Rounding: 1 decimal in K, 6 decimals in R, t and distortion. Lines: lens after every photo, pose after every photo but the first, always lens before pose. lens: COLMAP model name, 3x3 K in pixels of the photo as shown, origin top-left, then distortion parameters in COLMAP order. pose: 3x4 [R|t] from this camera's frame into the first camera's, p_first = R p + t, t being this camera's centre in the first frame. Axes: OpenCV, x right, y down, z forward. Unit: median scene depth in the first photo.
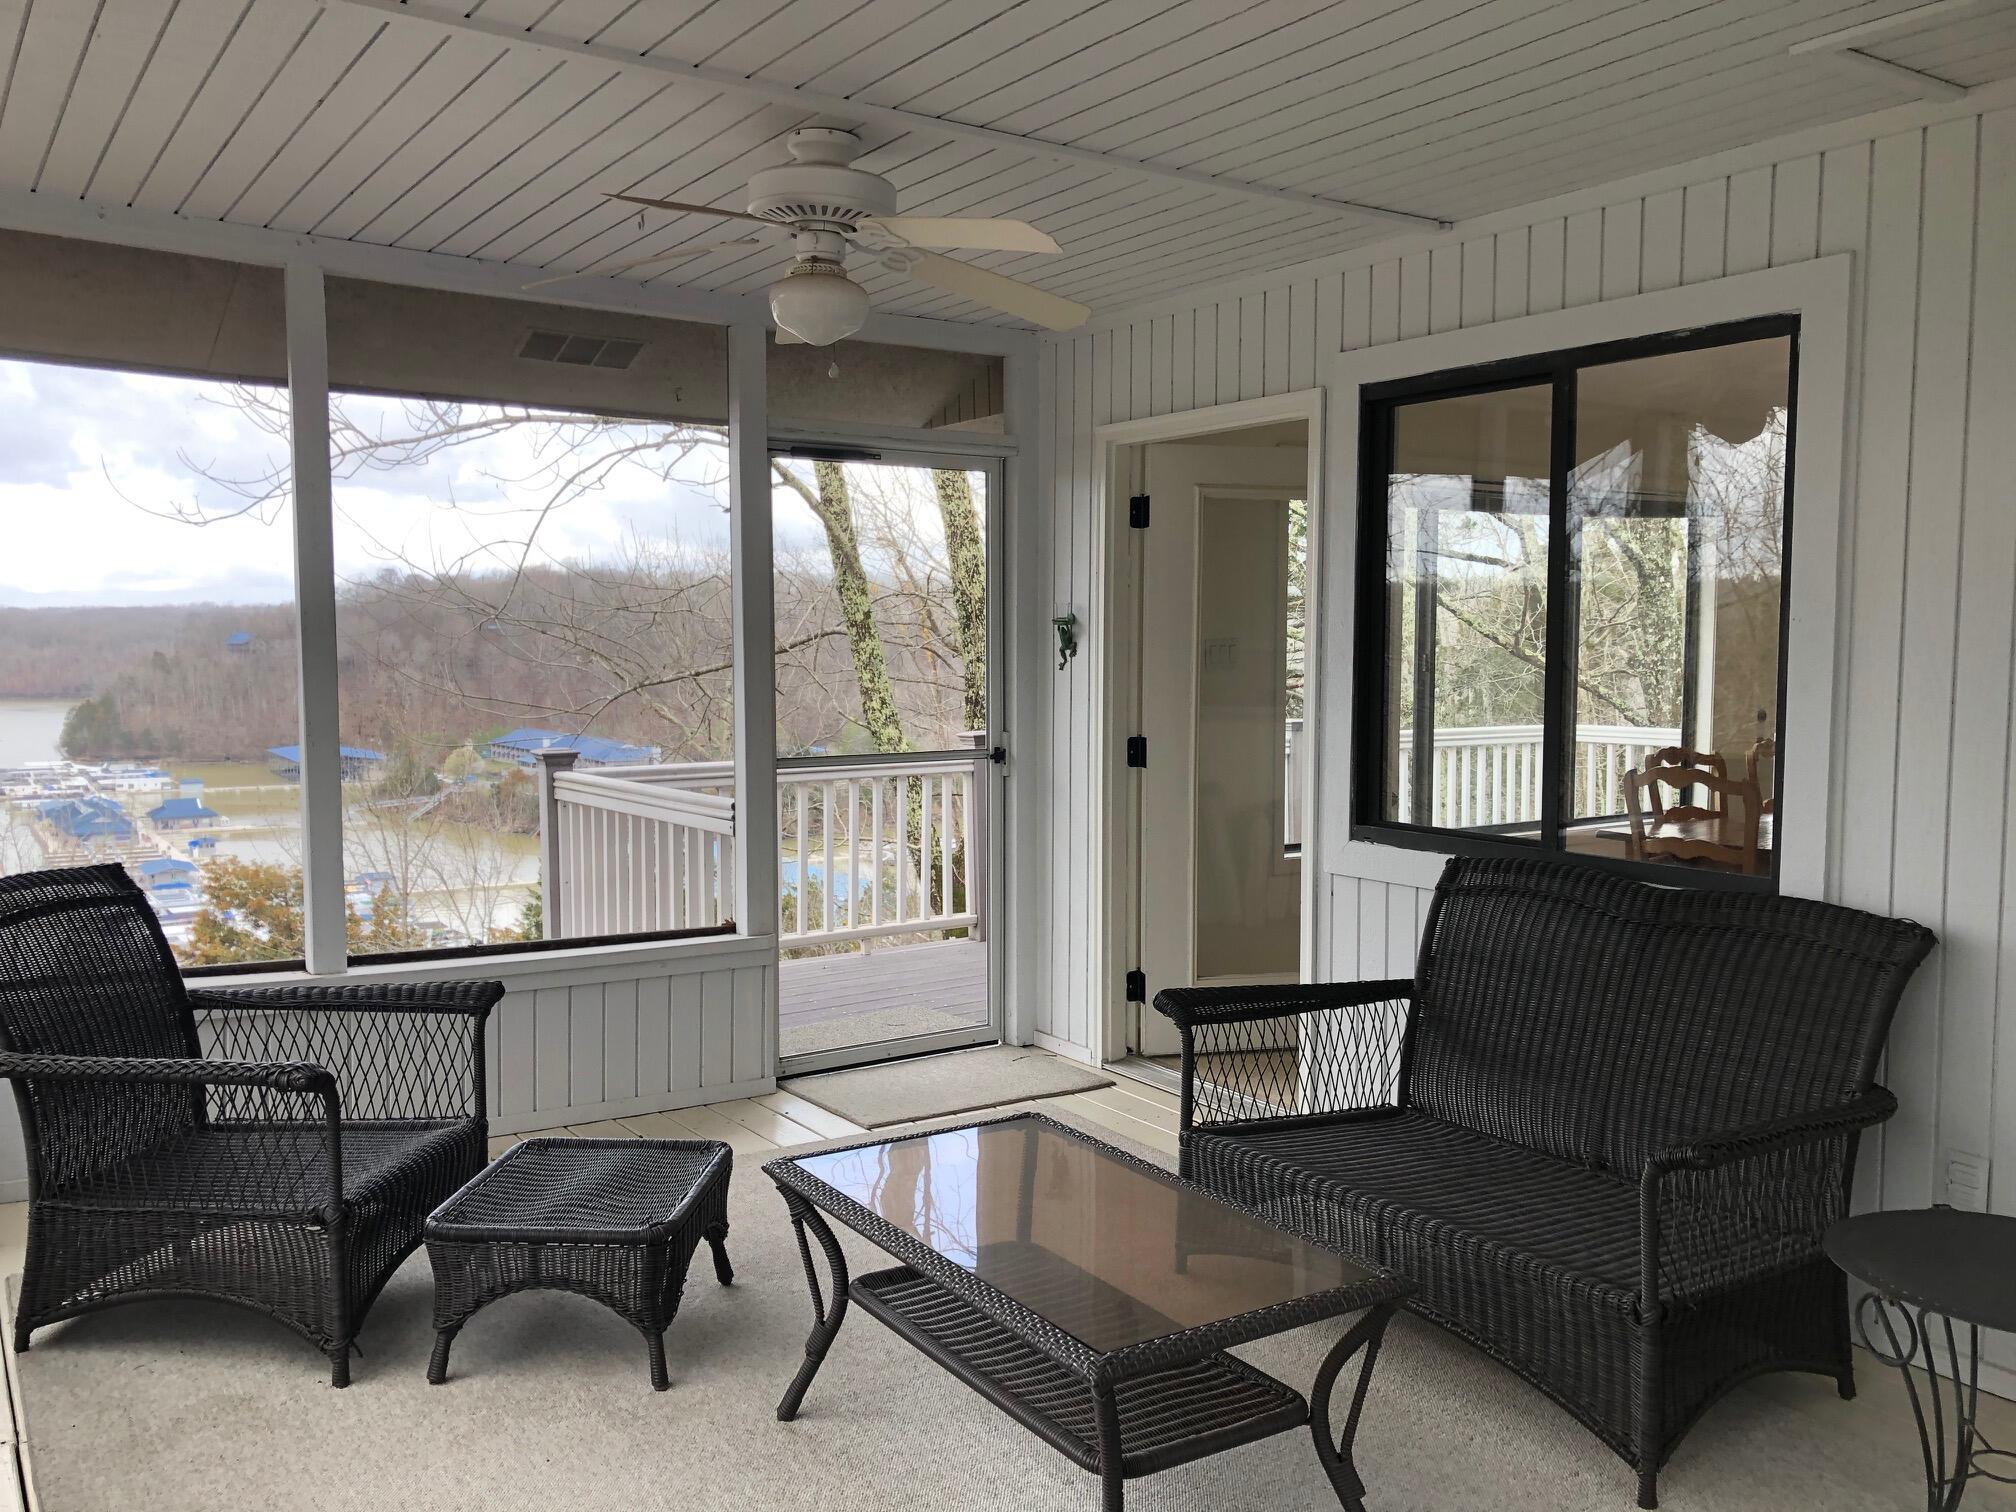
lens RADIAL K [[1682.7, 0, 1008.0], [0, 1682.7, 756.0], [0, 0, 1]] dist [0.047469, 0.007225]
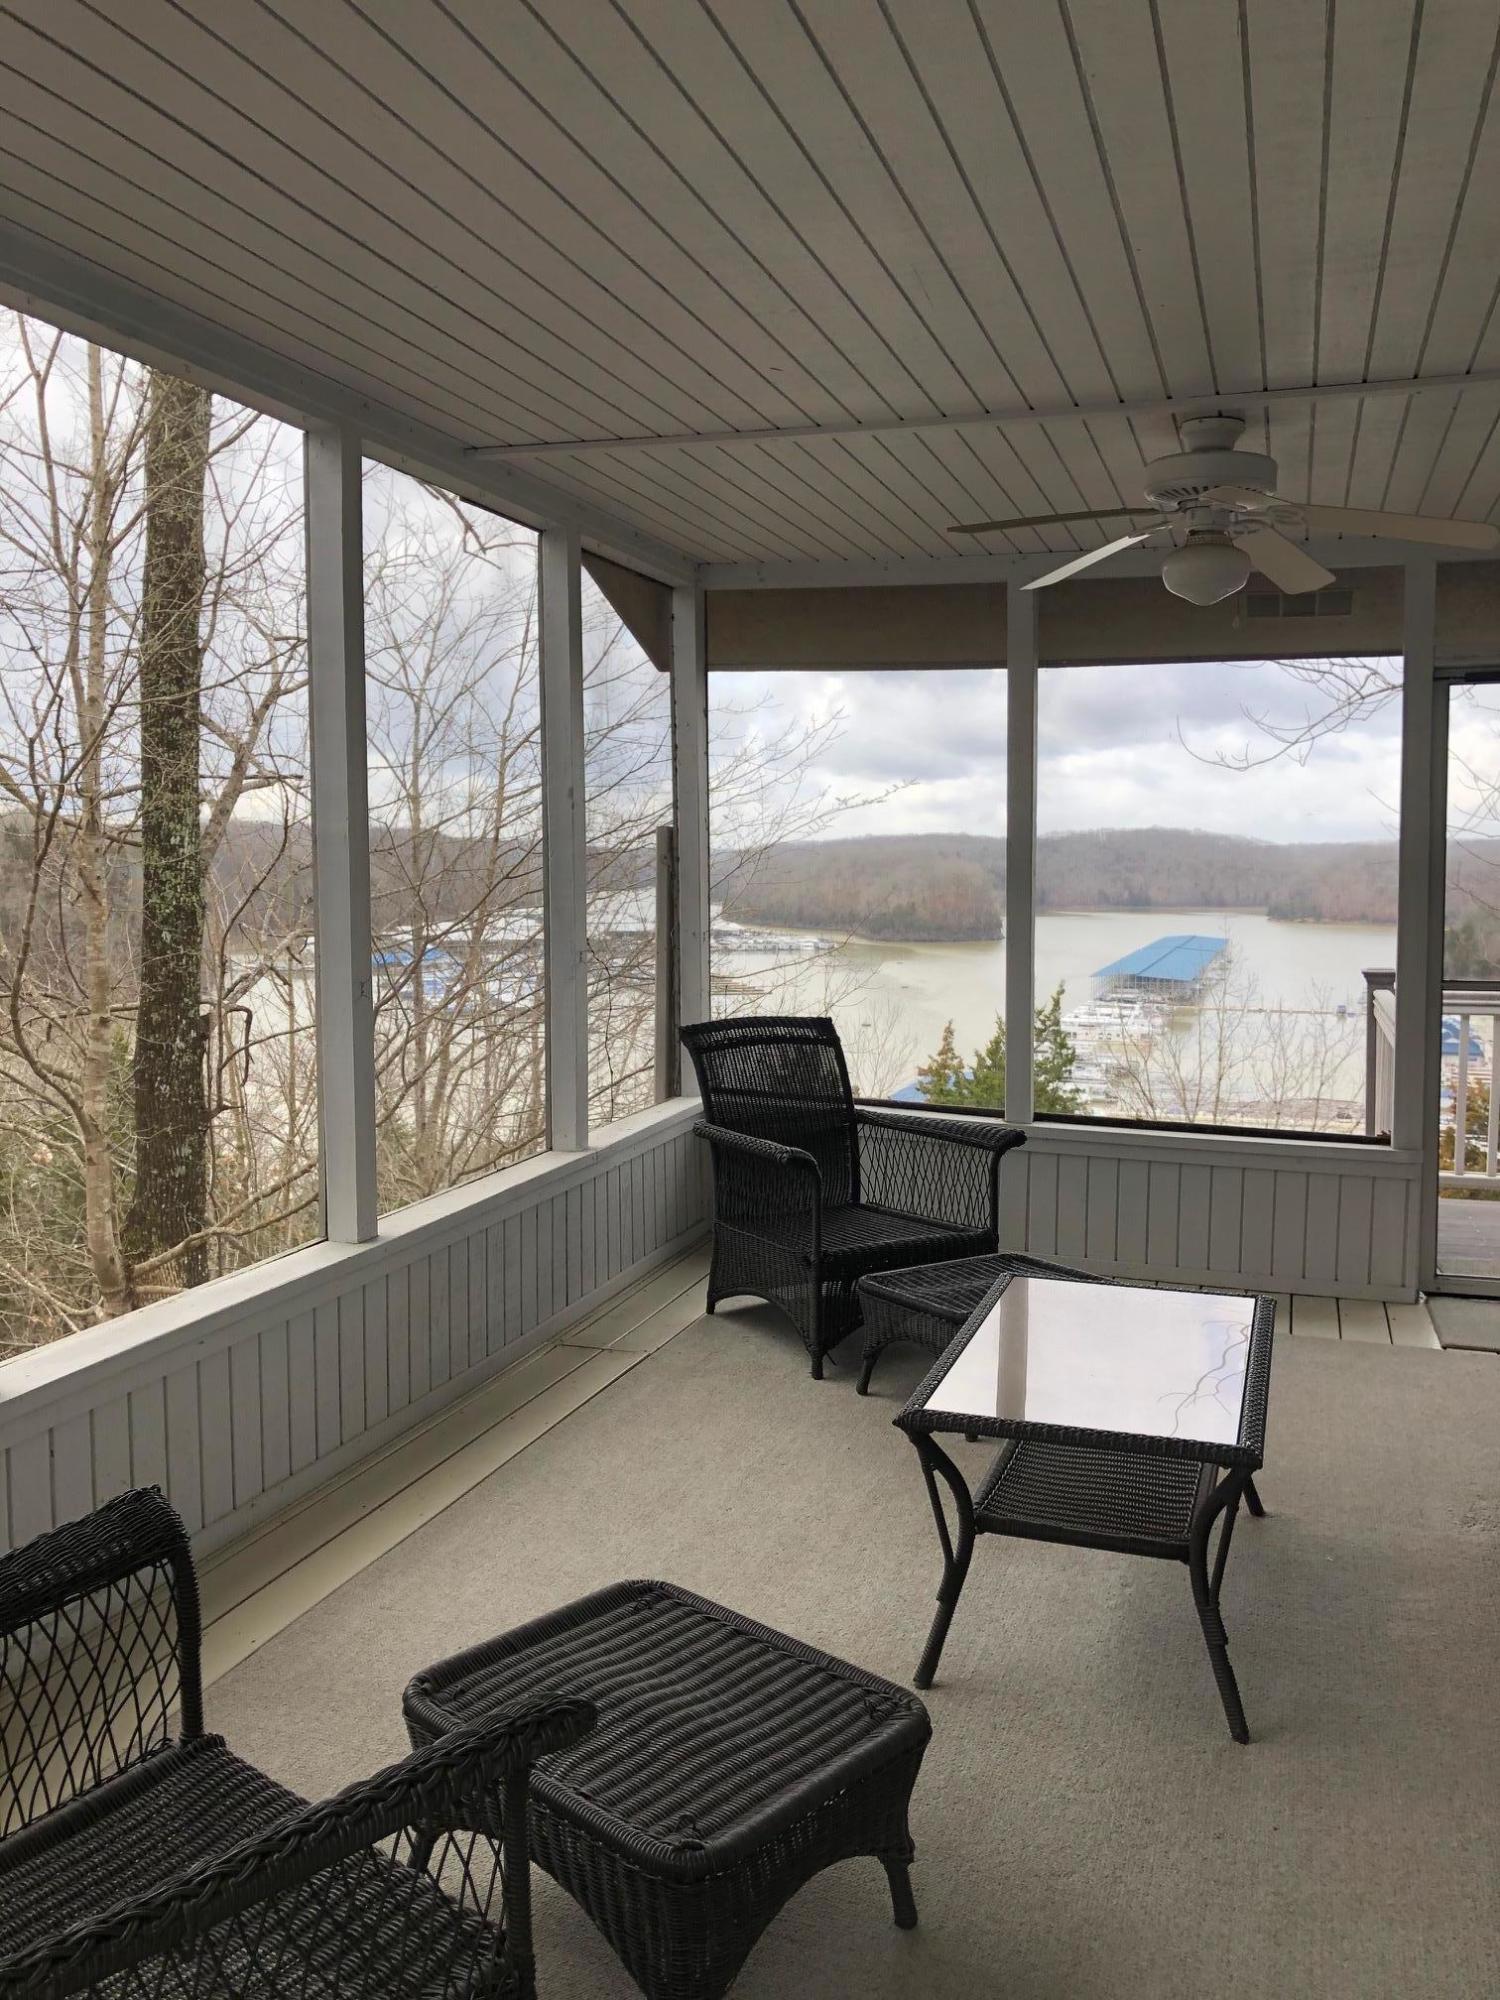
lens RADIAL K [[1669.3, 0, 750.0], [0, 1669.3, 1000.0], [0, 0, 1]] dist [0.047469, 0.007225]
pose [[0.636073, 0.069286, -0.768512, 0.461612], [-0.060780, 0.997365, 0.039613, -0.002532], [0.769232, 0.021513, 0.638608, 0.033197]]
